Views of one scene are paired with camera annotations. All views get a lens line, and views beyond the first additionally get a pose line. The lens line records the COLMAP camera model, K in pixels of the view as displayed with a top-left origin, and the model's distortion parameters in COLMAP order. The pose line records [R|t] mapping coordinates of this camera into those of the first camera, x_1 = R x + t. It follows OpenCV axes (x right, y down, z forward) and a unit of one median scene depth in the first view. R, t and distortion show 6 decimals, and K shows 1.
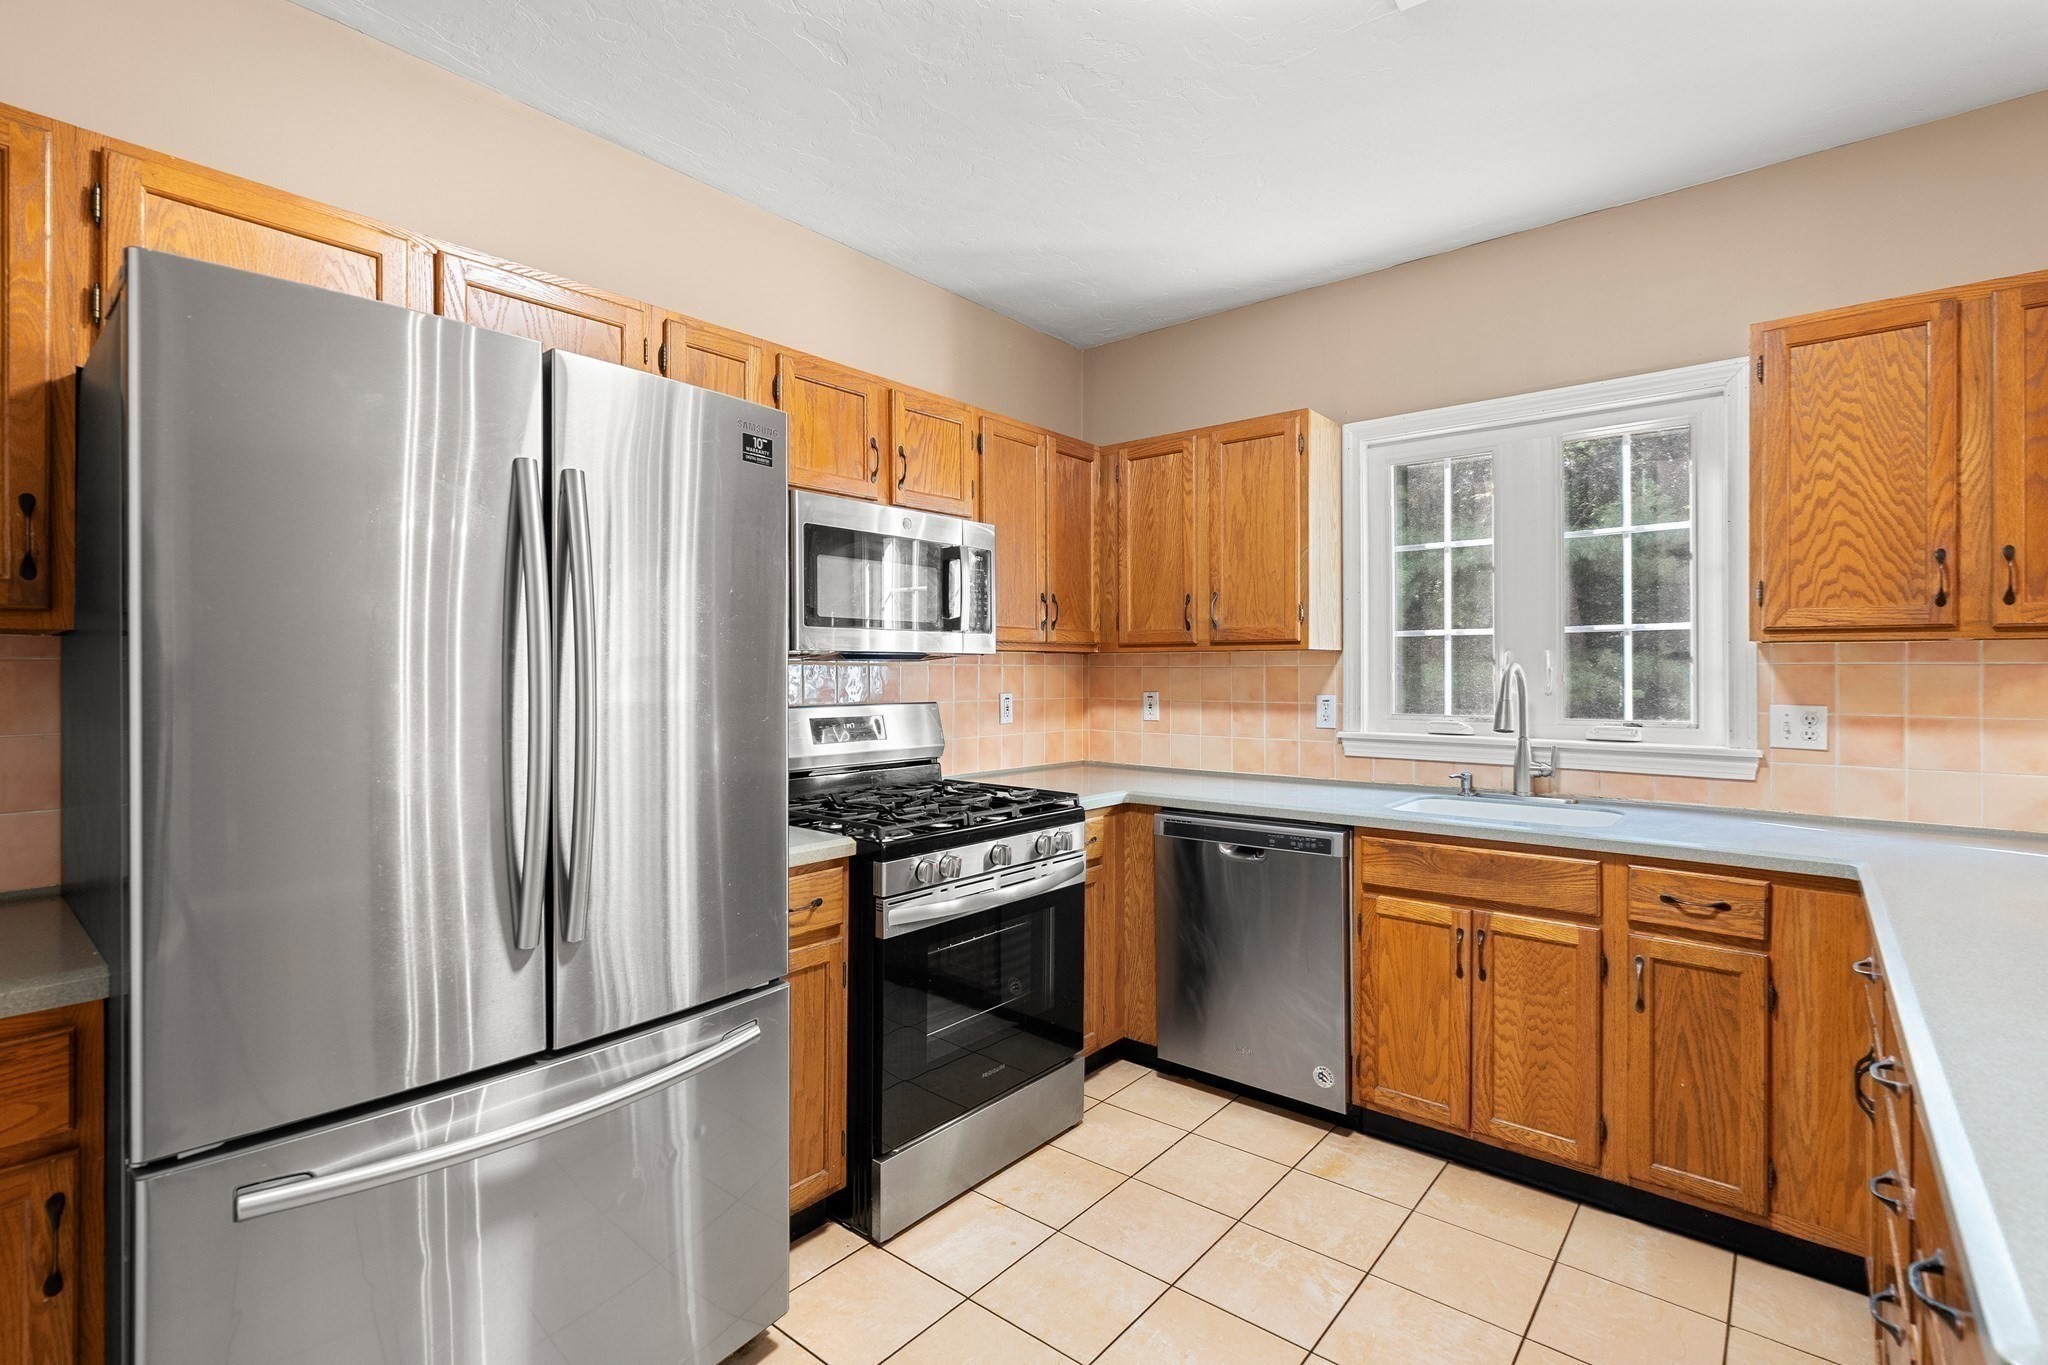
lens RADIAL K [[926.8, 0, 1038.2], [0, 926.8, 675.0], [0, 0, 1]] dist [-0.007760, 0.002775]
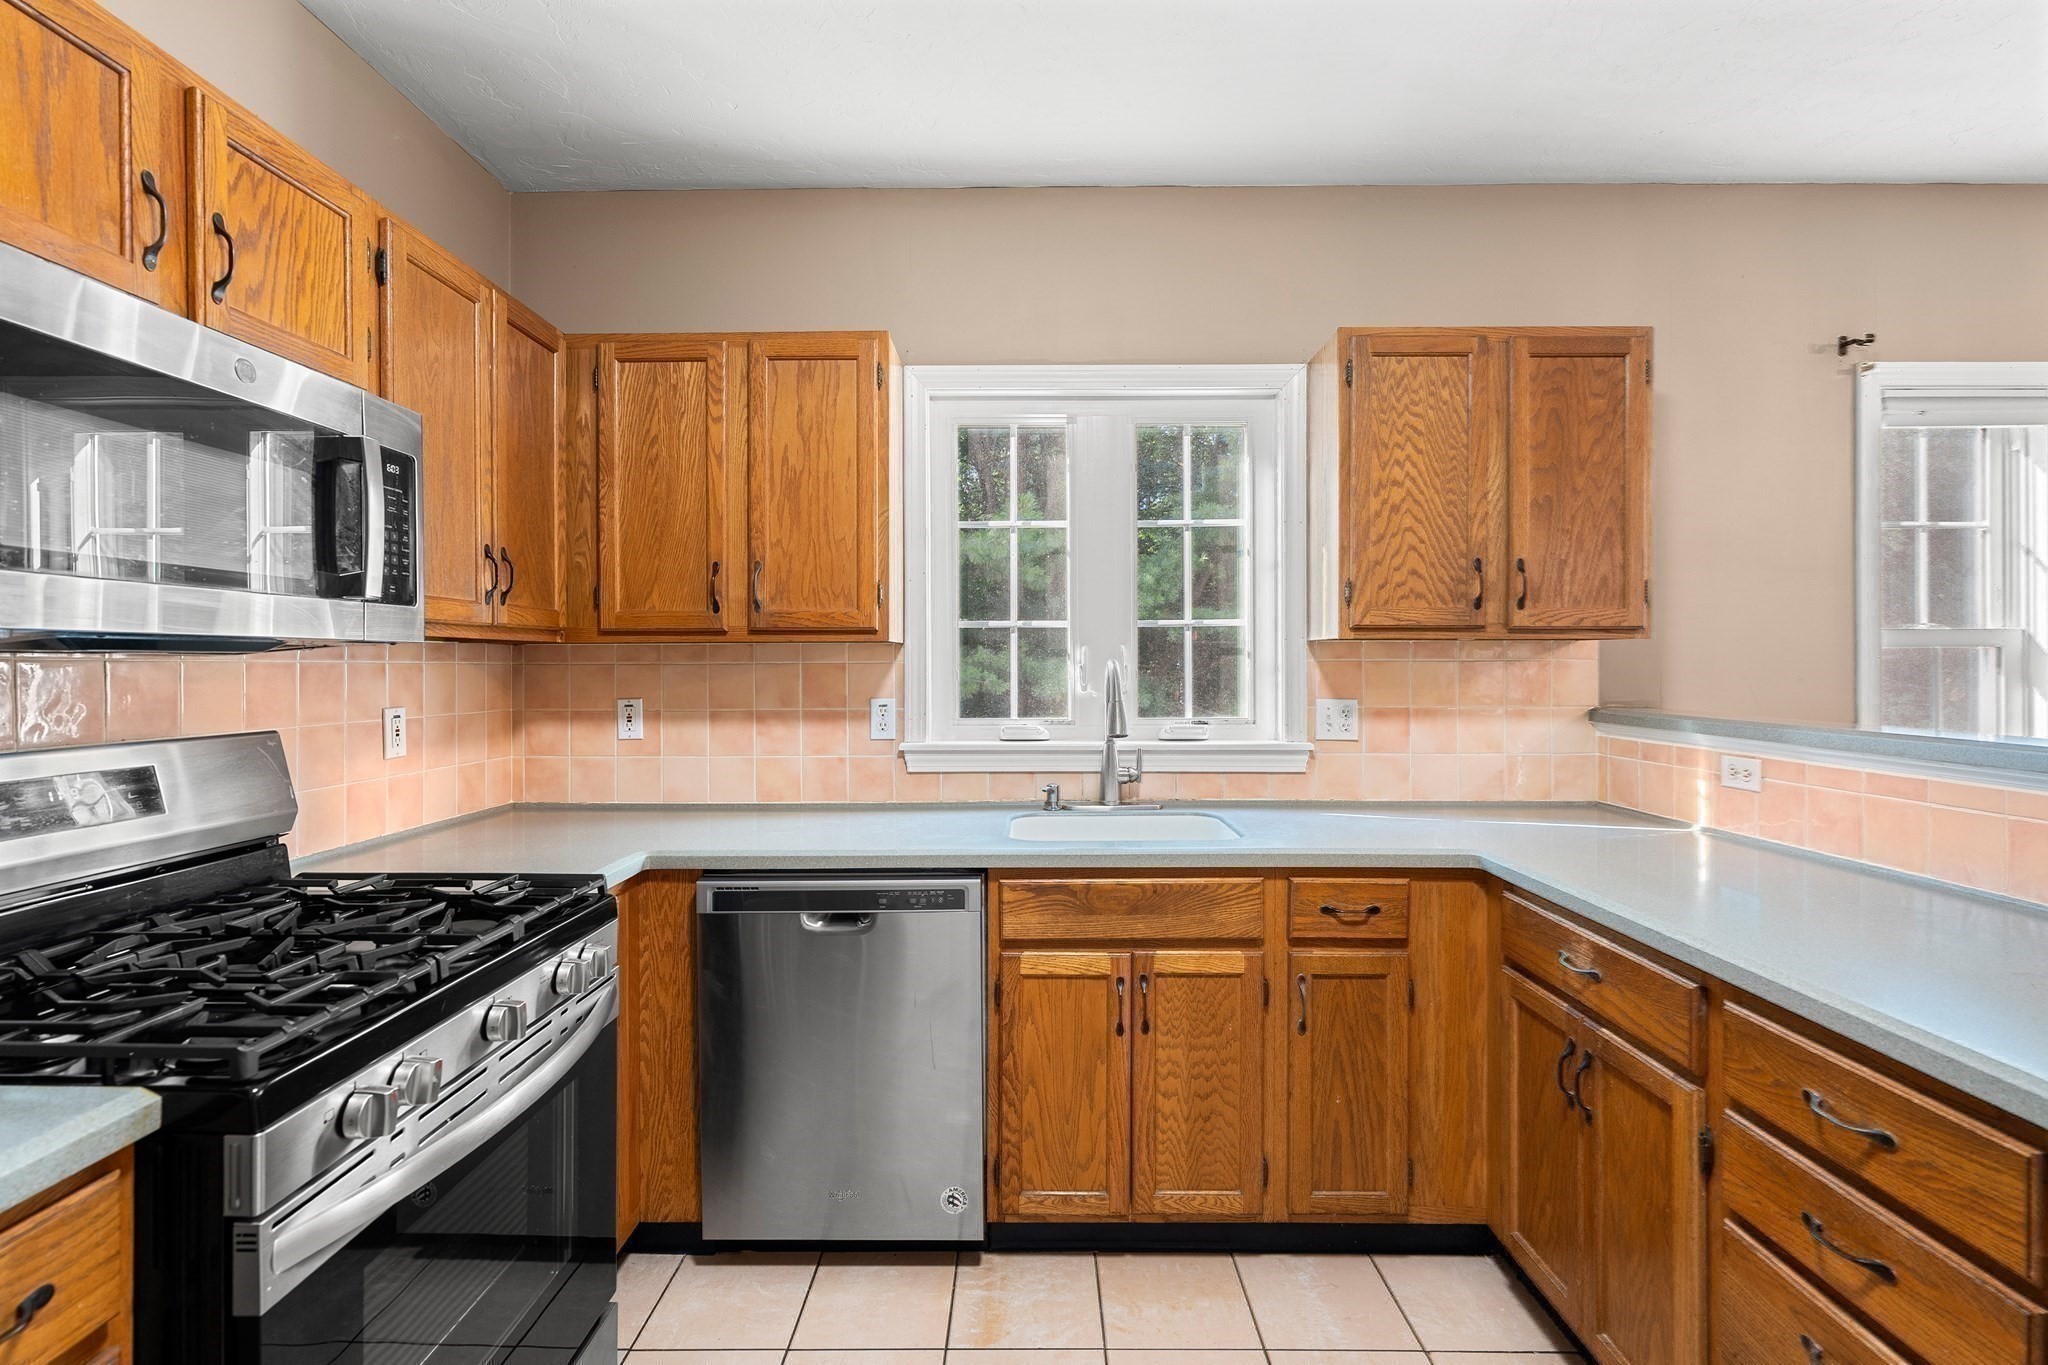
lens RADIAL K [[926.8, 0, 1011.9], [0, 926.8, 668.2], [0, 0, 1]] dist [-0.007760, 0.002775]
pose [[0.781573, -0.006039, 0.623785, -0.128358], [0.005742, 0.999980, 0.002486, -0.007376], [-0.623788, 0.001639, 0.781592, 0.368523]]
